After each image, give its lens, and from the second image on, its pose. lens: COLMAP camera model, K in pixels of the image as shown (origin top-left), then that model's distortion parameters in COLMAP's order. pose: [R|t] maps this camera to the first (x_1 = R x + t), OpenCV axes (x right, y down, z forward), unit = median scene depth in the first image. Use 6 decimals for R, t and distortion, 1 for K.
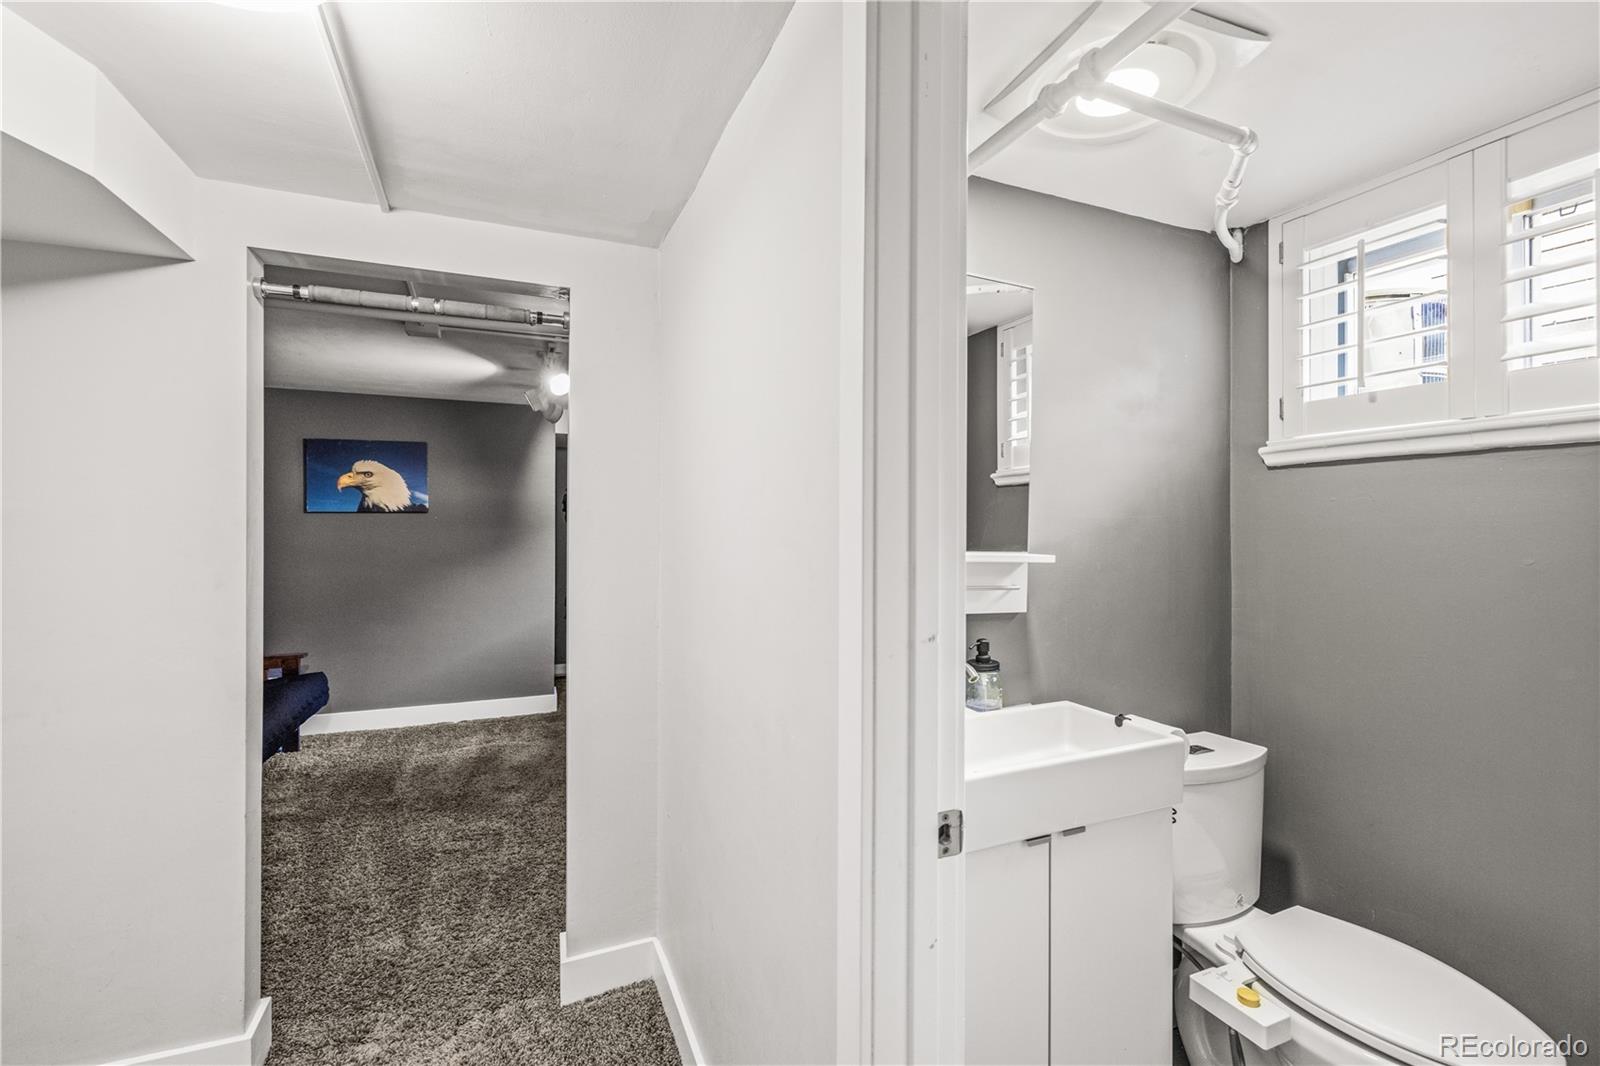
lens RADIAL K [[687.2, 0, 805.6], [0, 687.2, 522.4], [0, 0, 1]] dist [0.000917, 0.000761]
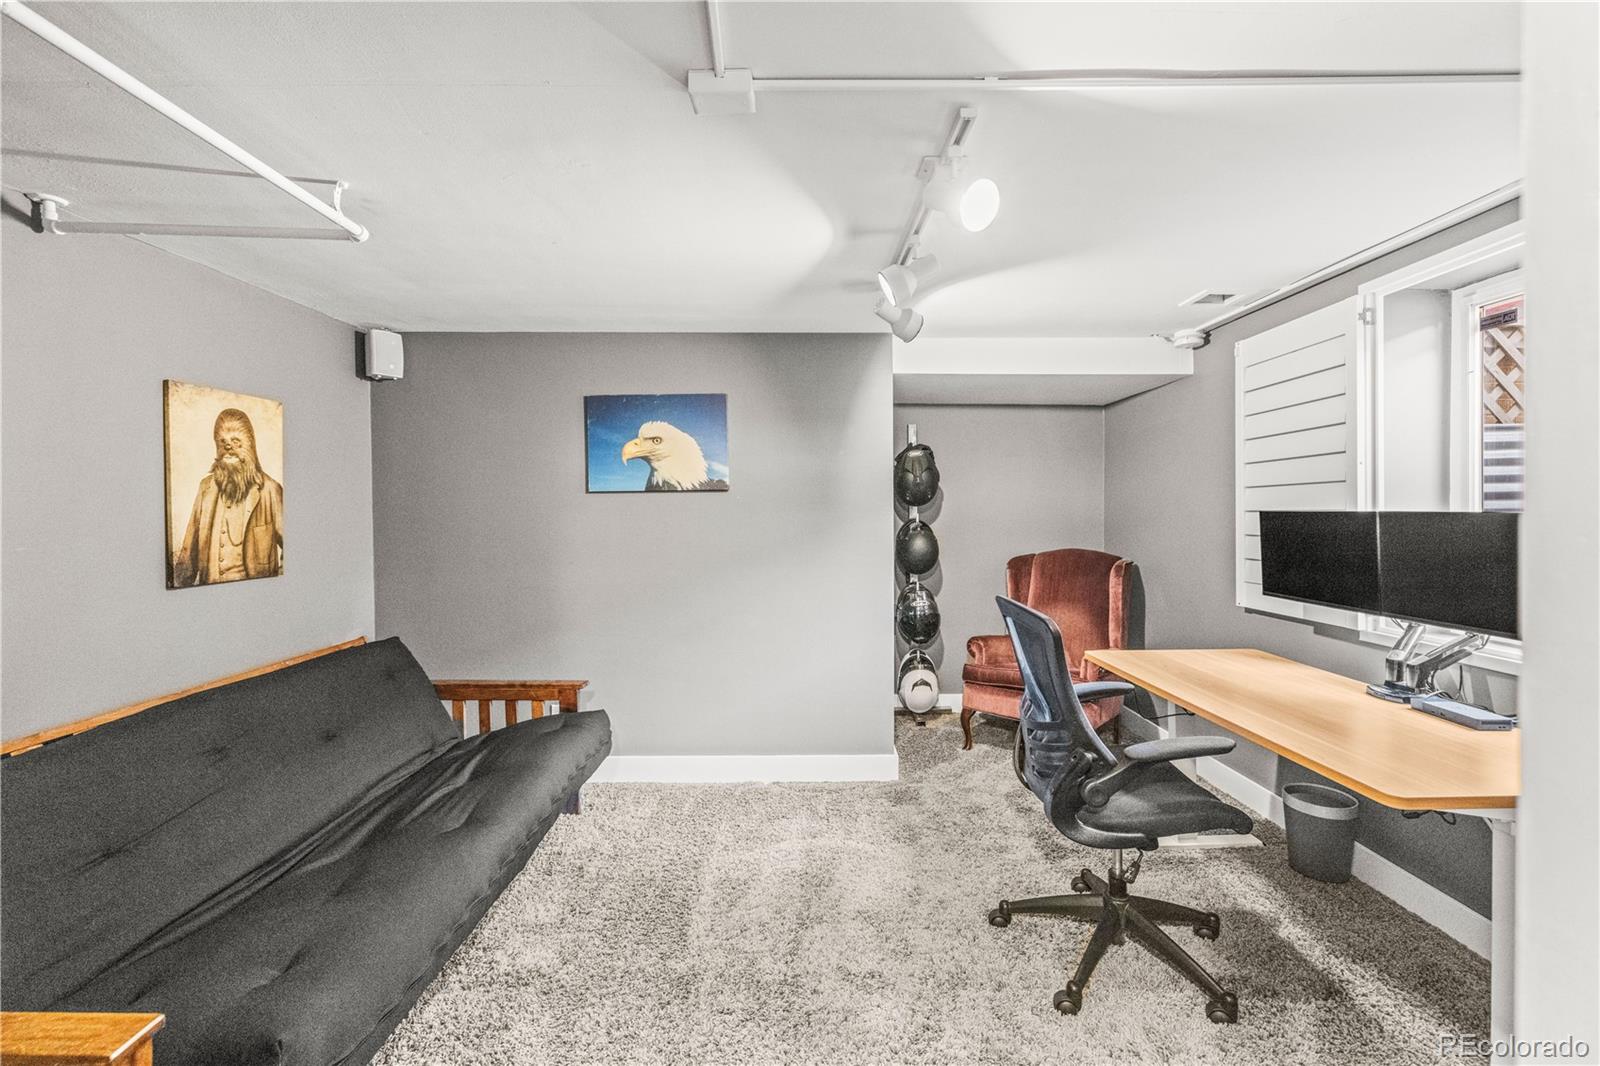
lens RADIAL K [[687.2, 0, 800.8], [0, 687.2, 528.7], [0, 0, 1]] dist [0.000917, 0.000761]
pose [[0.924650, 0.003918, -0.380799, -0.154502], [0.007170, 0.999591, 0.027695, 0.004333], [0.380752, -0.028338, 0.924243, 0.272865]]
